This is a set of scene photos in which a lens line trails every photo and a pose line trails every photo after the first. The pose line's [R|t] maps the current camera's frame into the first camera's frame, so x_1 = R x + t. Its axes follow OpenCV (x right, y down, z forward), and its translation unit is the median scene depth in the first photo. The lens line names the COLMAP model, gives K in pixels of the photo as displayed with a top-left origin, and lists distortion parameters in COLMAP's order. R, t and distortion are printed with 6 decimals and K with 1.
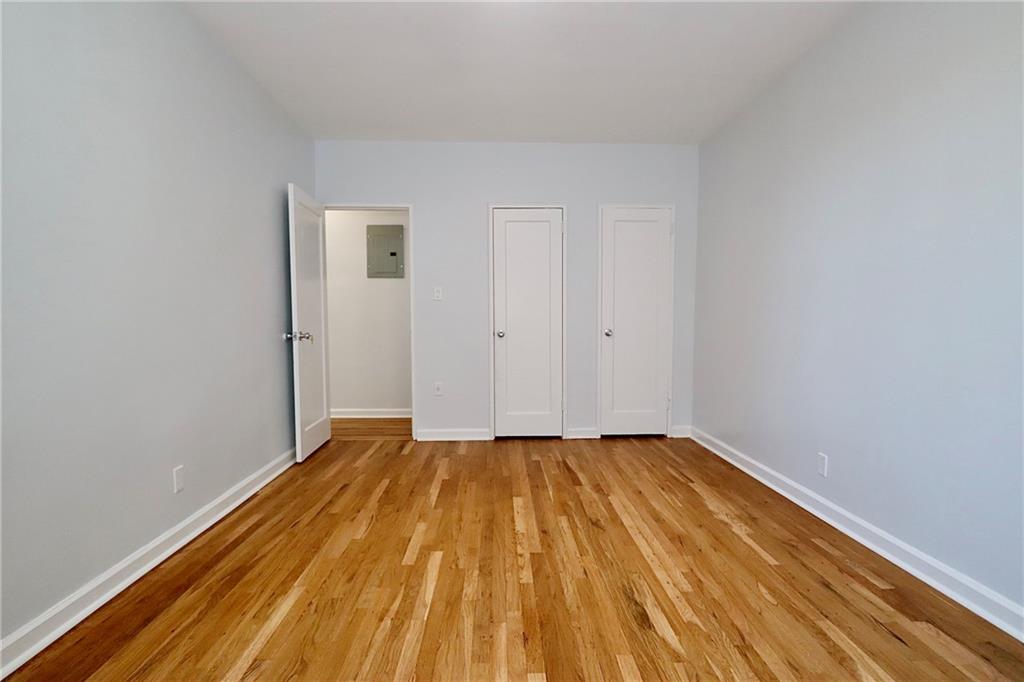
lens RADIAL K [[508.6, 0, 512.0], [0, 508.6, 341.0], [0, 0, 1]] dist [-0.000181, -0.000115]
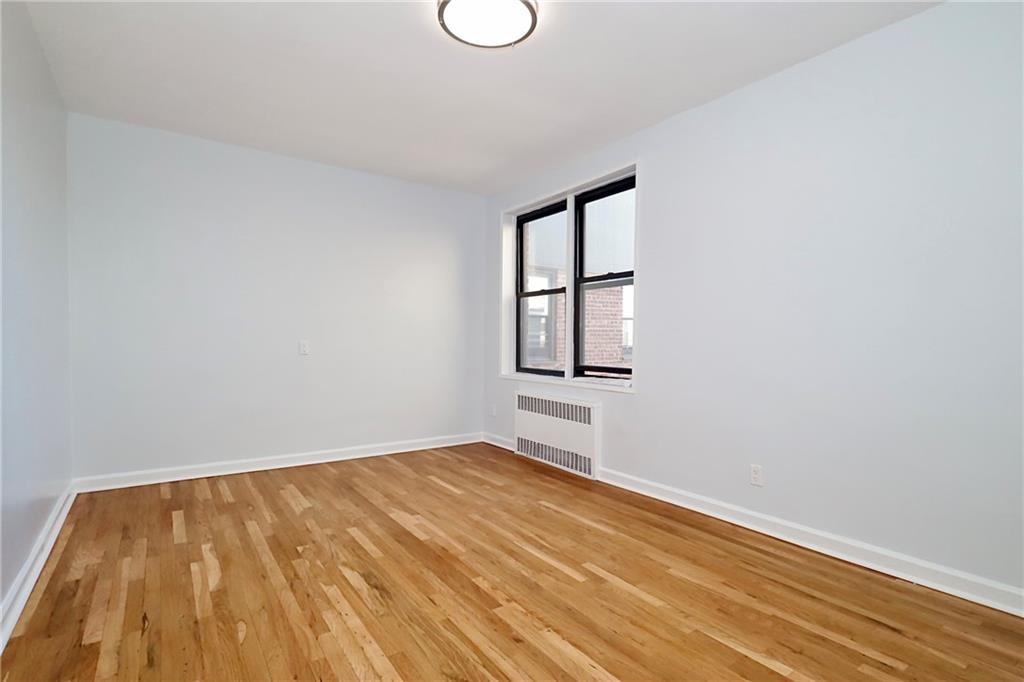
lens RADIAL K [[508.6, 0, 512.0], [0, 508.6, 341.0], [0, 0, 1]] dist [-0.000181, -0.000115]
pose [[-0.838122, -0.005535, -0.545454, 0.568505], [-0.033307, 0.998602, 0.041045, -0.089465], [0.544465, 0.052568, -0.837135, 1.934543]]
